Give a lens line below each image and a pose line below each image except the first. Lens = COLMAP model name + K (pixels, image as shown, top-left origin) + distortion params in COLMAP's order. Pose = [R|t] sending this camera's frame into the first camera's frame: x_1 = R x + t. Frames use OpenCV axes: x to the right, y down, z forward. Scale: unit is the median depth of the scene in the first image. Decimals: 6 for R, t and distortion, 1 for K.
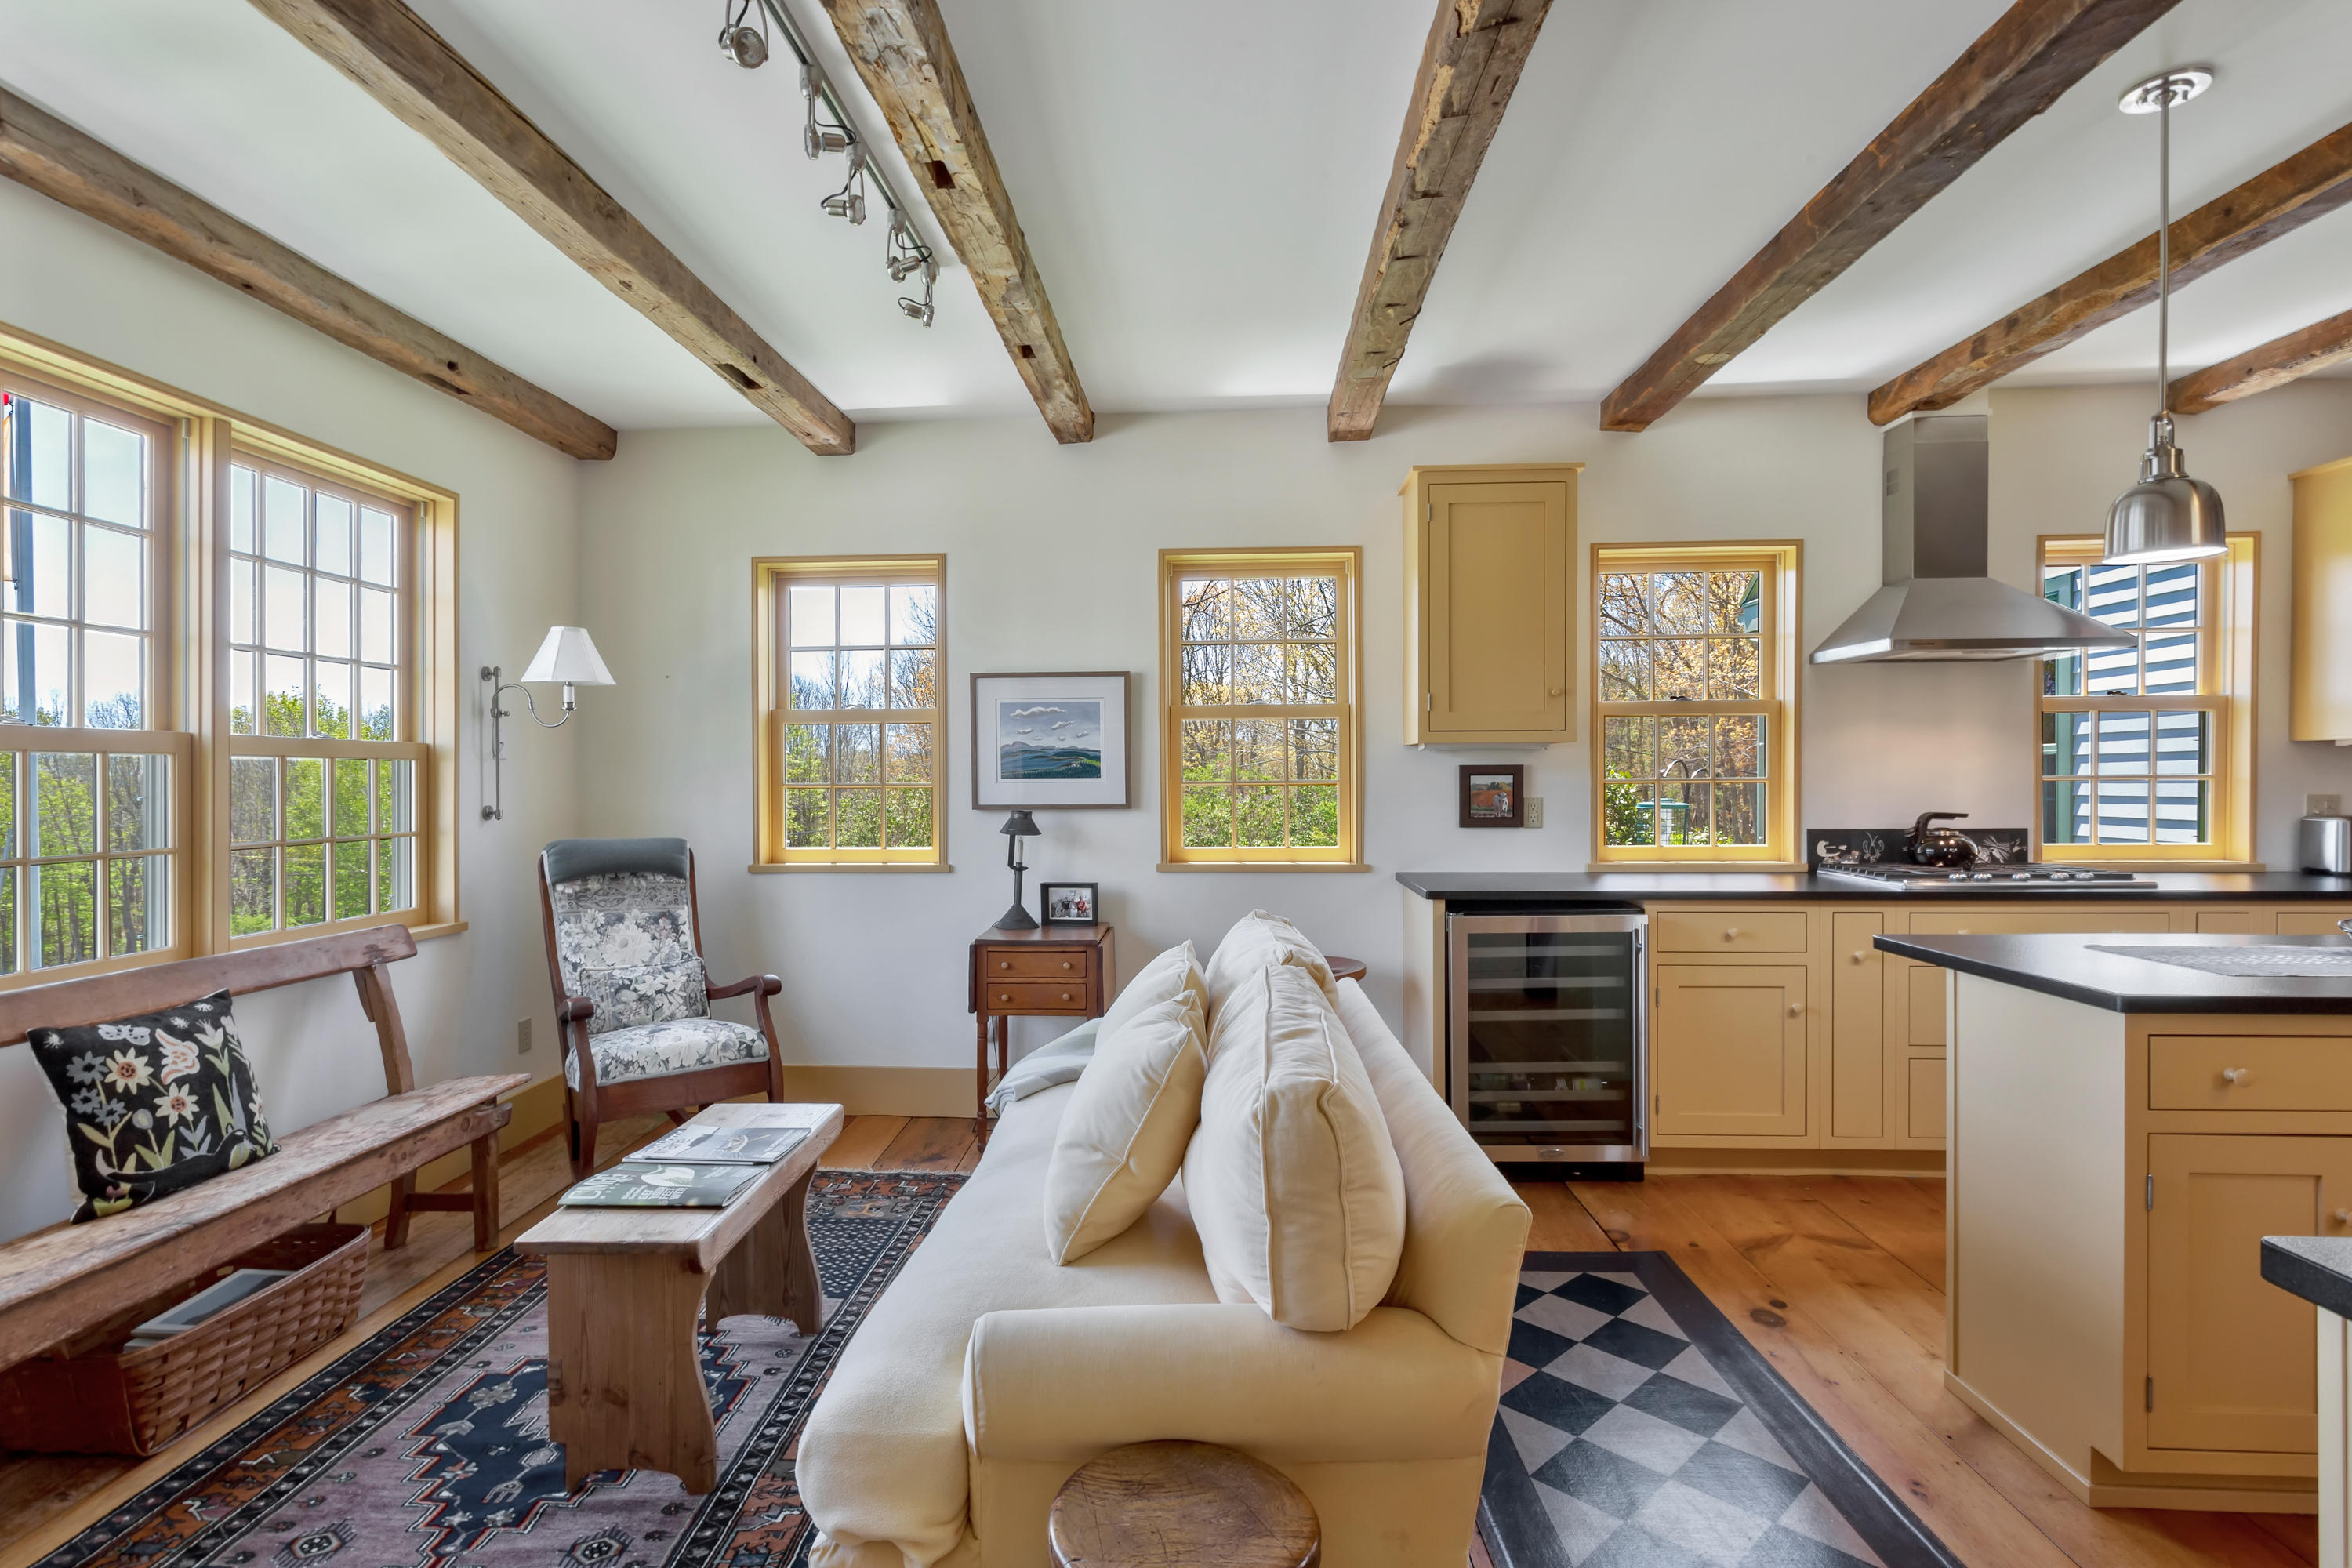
lens RADIAL K [[1140.1, 0, 1174.1], [0, 1140.1, 782.5], [0, 0, 1]] dist [0.003971, 0.000852]
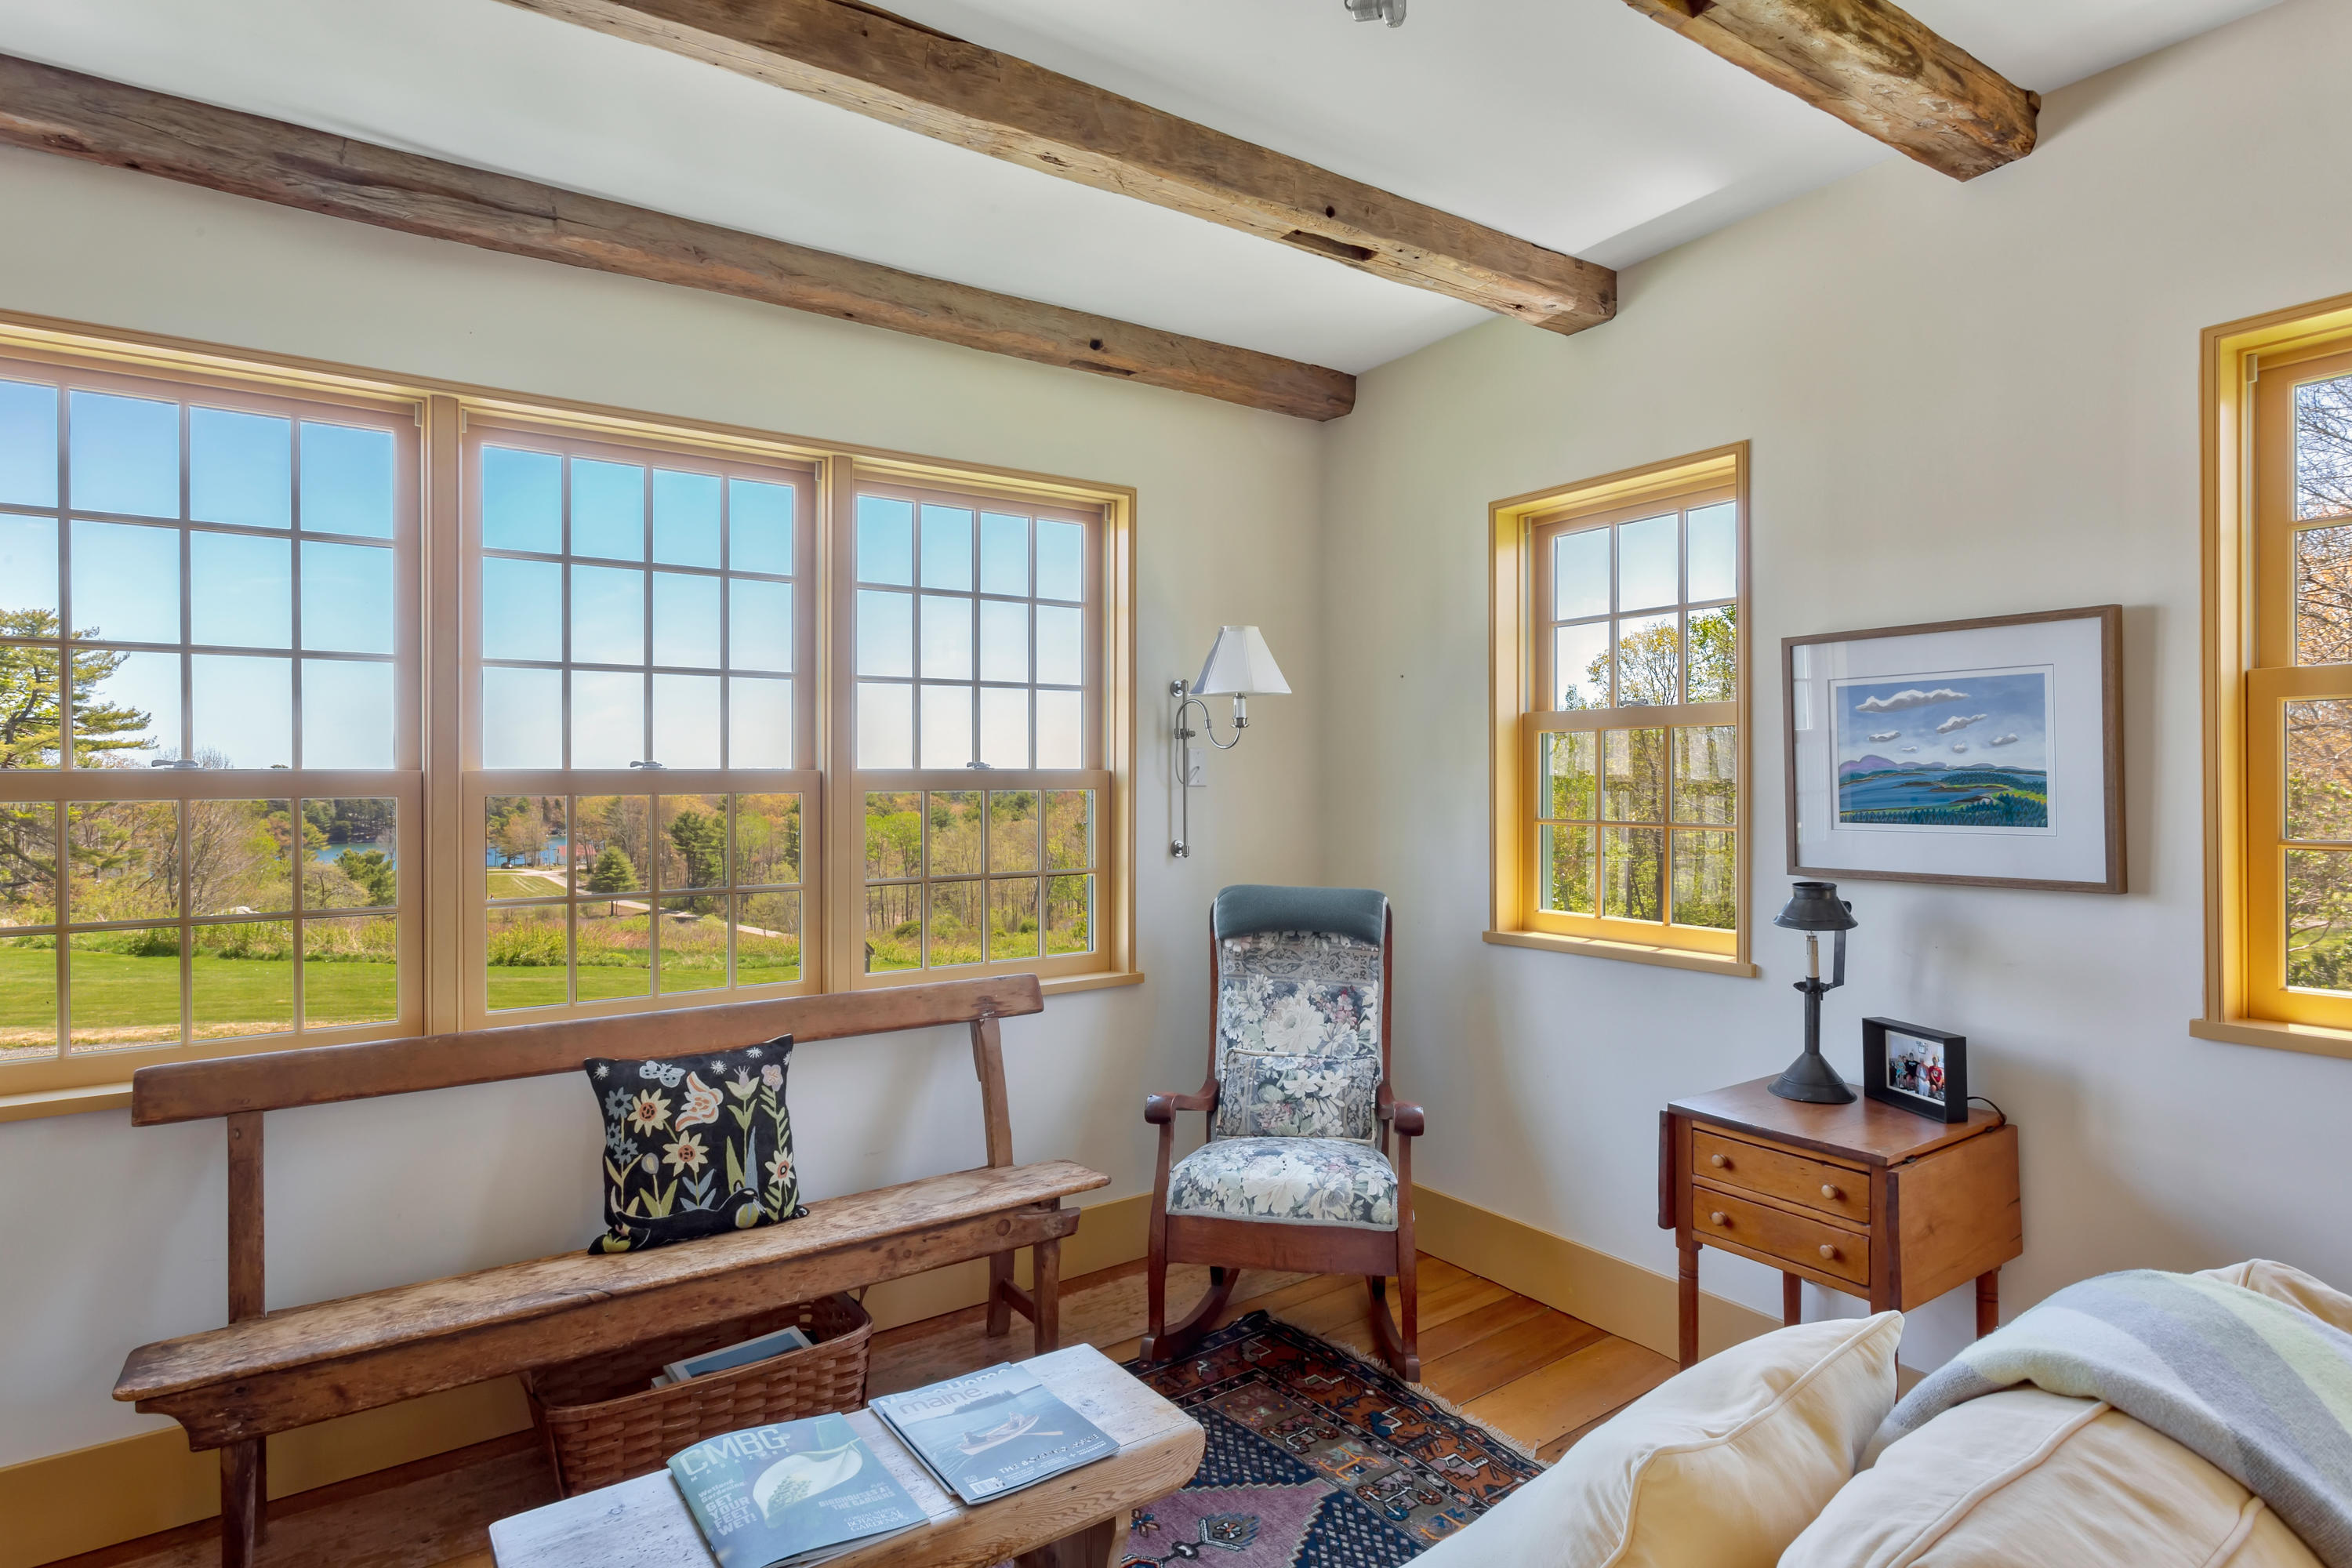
lens RADIAL K [[1239.5, 0, 1173.8], [0, 1239.5, 775.5], [0, 0, 1]] dist [-0.003061, 0.004193]
pose [[0.609330, 0.000561, -0.792917, 0.158448], [-0.002280, 0.999997, -0.001044, -0.030600], [0.792913, 0.002444, 0.609329, 0.455826]]
